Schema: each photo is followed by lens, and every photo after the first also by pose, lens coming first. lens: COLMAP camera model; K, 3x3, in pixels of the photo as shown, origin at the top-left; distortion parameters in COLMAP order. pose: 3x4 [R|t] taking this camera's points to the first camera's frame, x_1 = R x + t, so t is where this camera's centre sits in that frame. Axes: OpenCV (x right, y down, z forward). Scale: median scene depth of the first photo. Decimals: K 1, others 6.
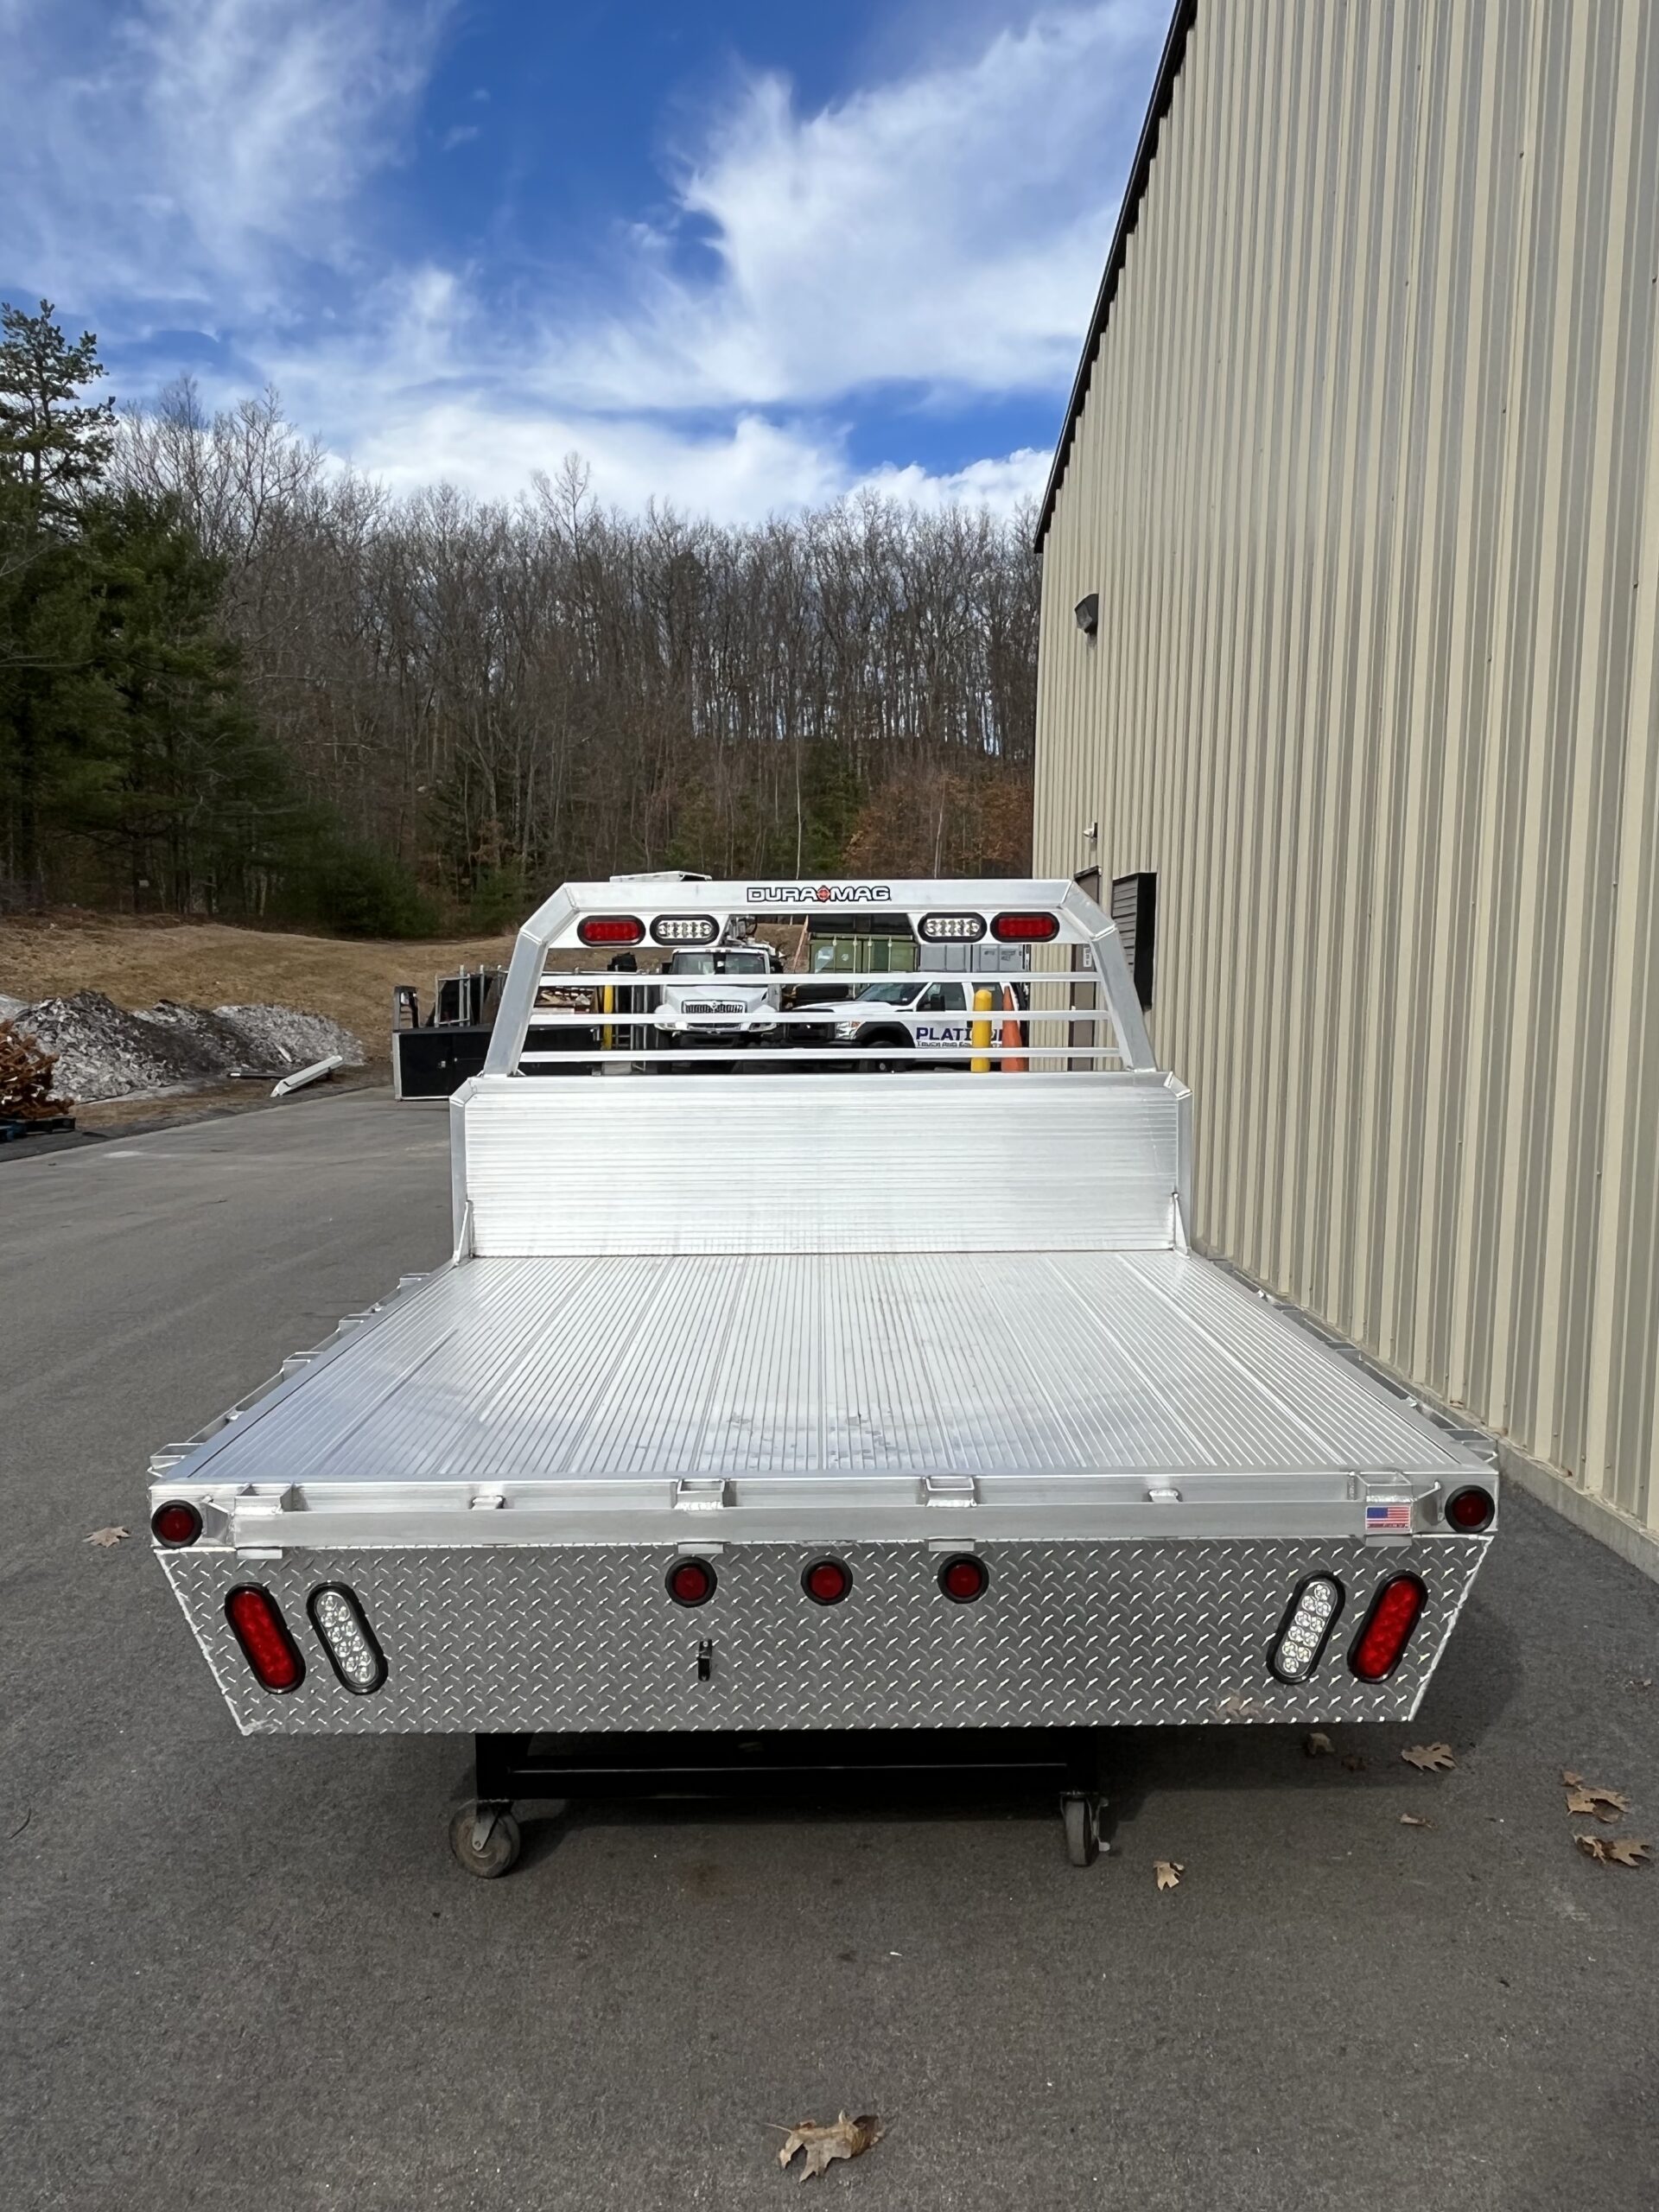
lens RADIAL K [[1599.3, 0, 829.5], [0, 1599.3, 1106.0], [0, 0, 1]] dist [-0.005689, 0.001255]
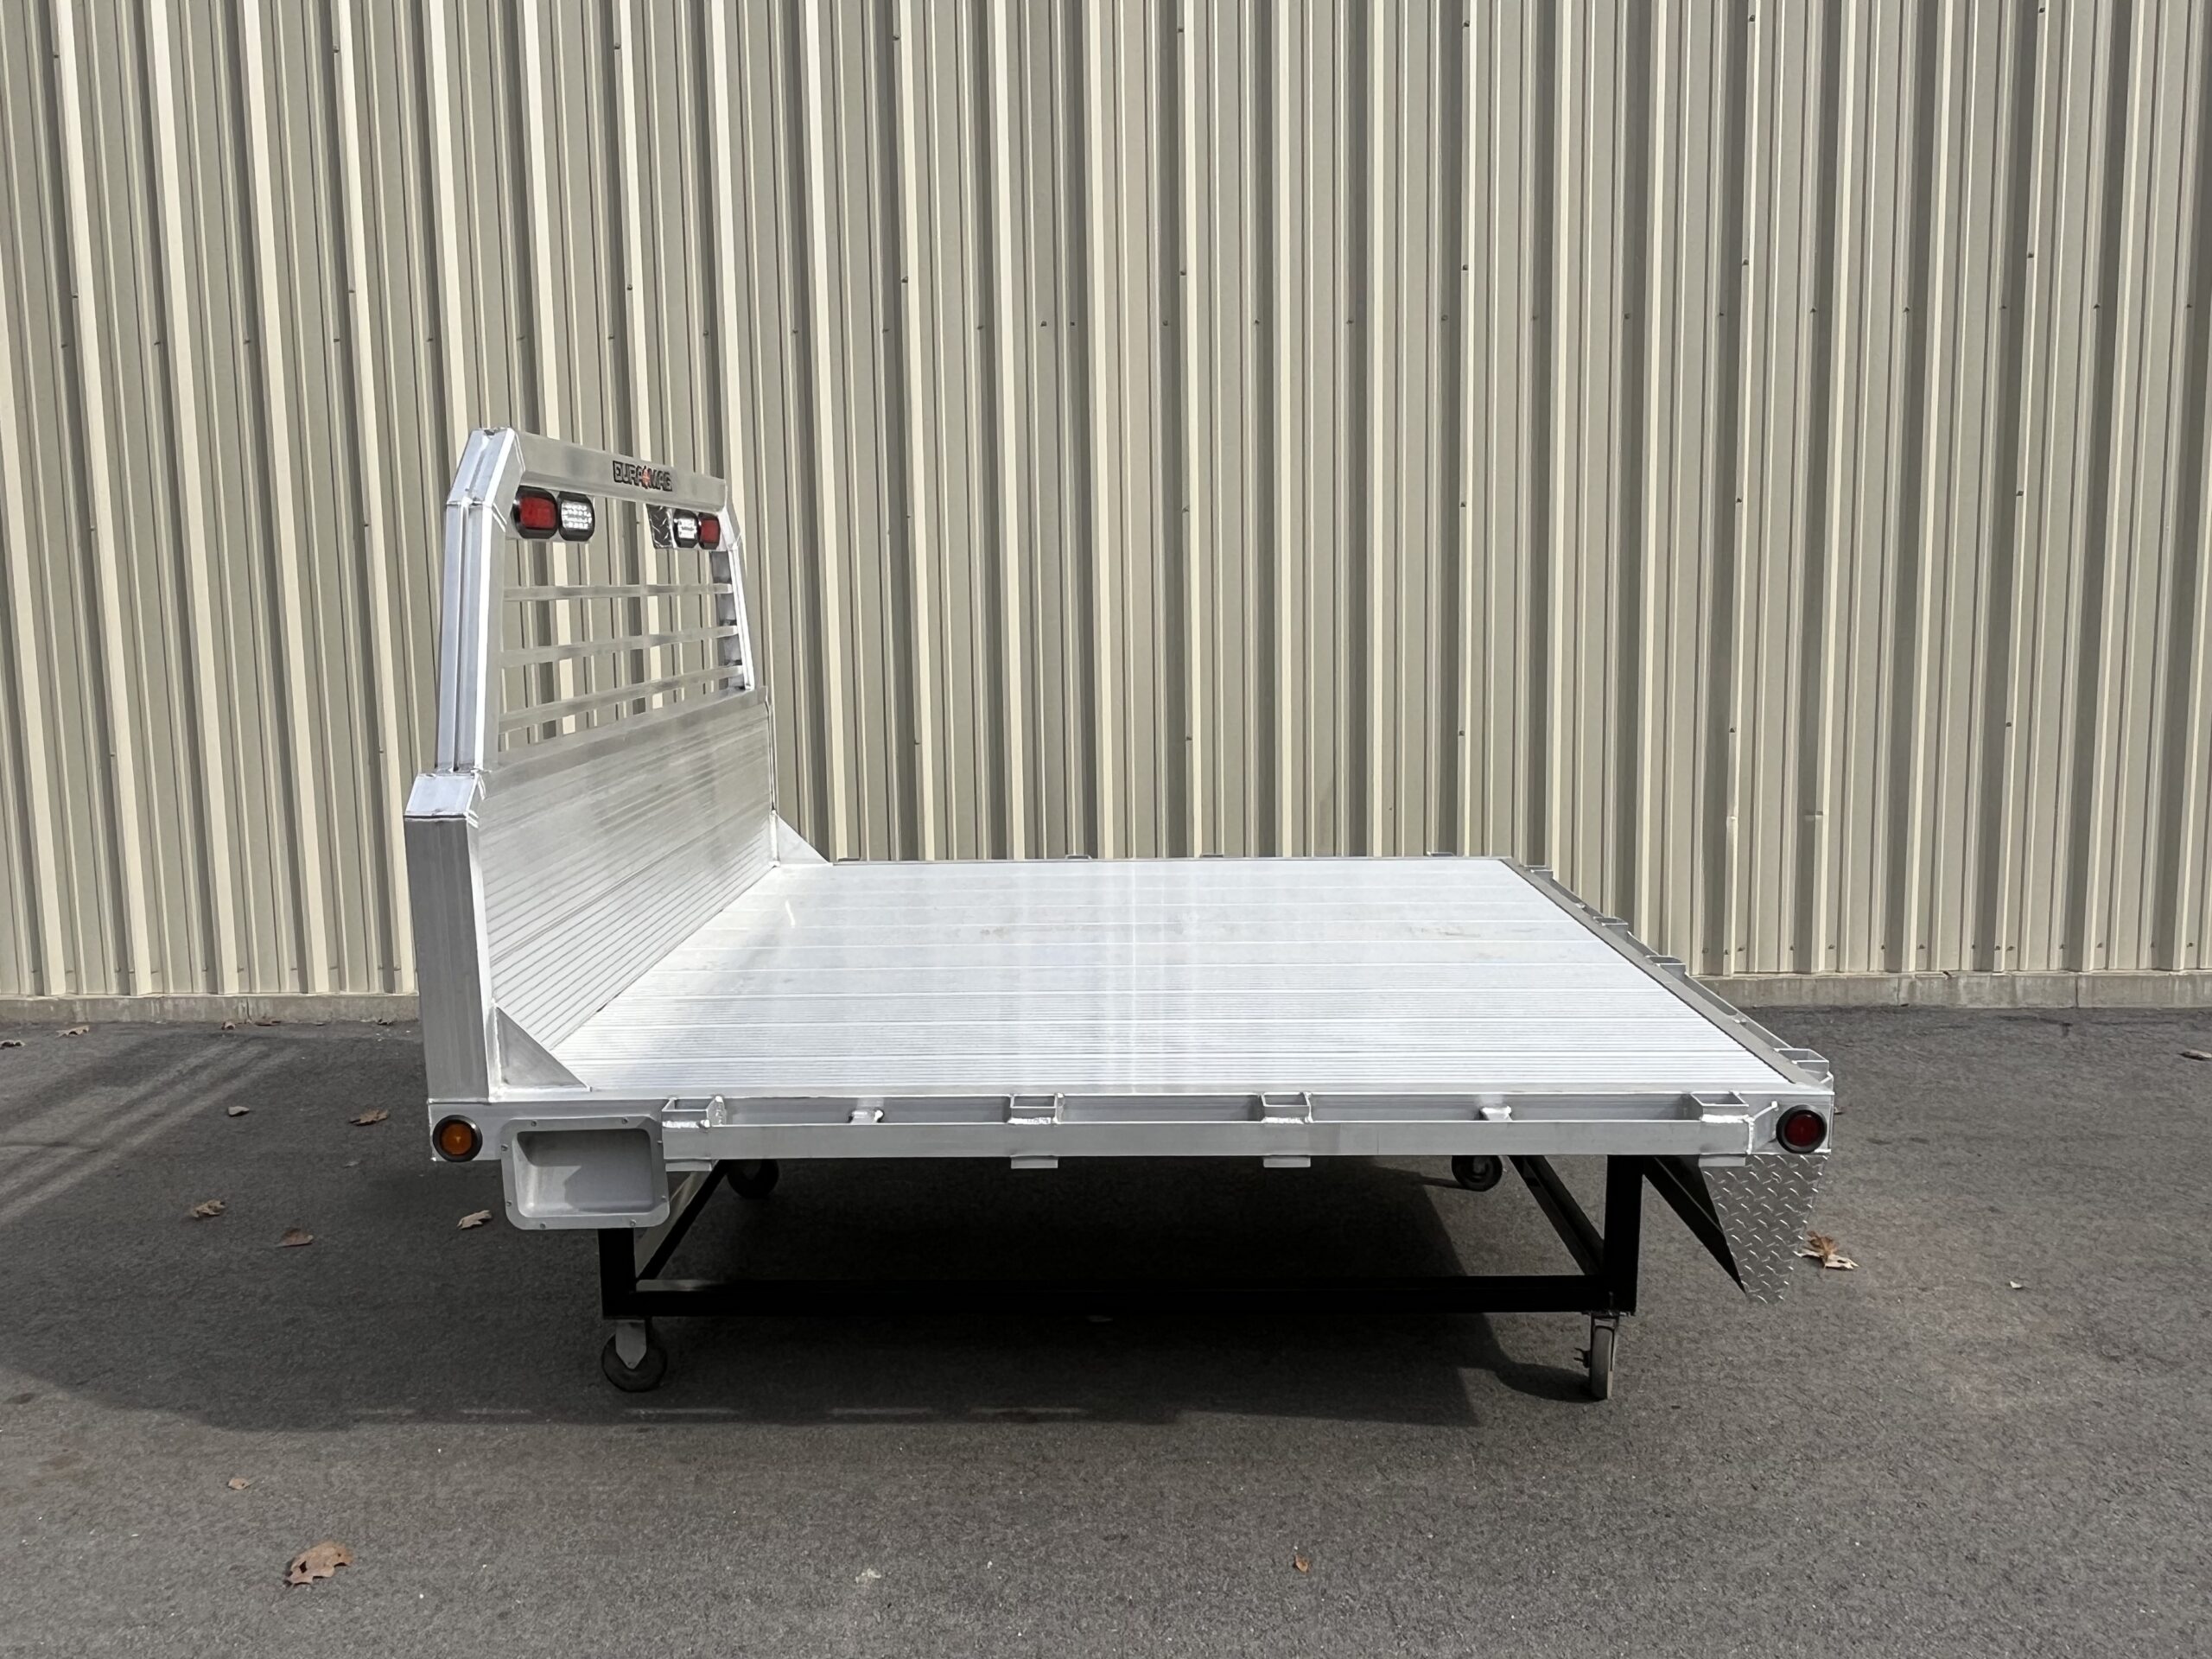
lens RADIAL K [[1601.8, 0, 1106.0], [0, 1601.8, 829.5], [0, 0, 1]] dist [-0.001368, 0.000429]
pose [[0.023538, -0.143414, 0.989383, -1.273946], [0.089723, 0.985966, 0.140785, -0.091635], [-0.995689, 0.085457, 0.036075, 1.280058]]
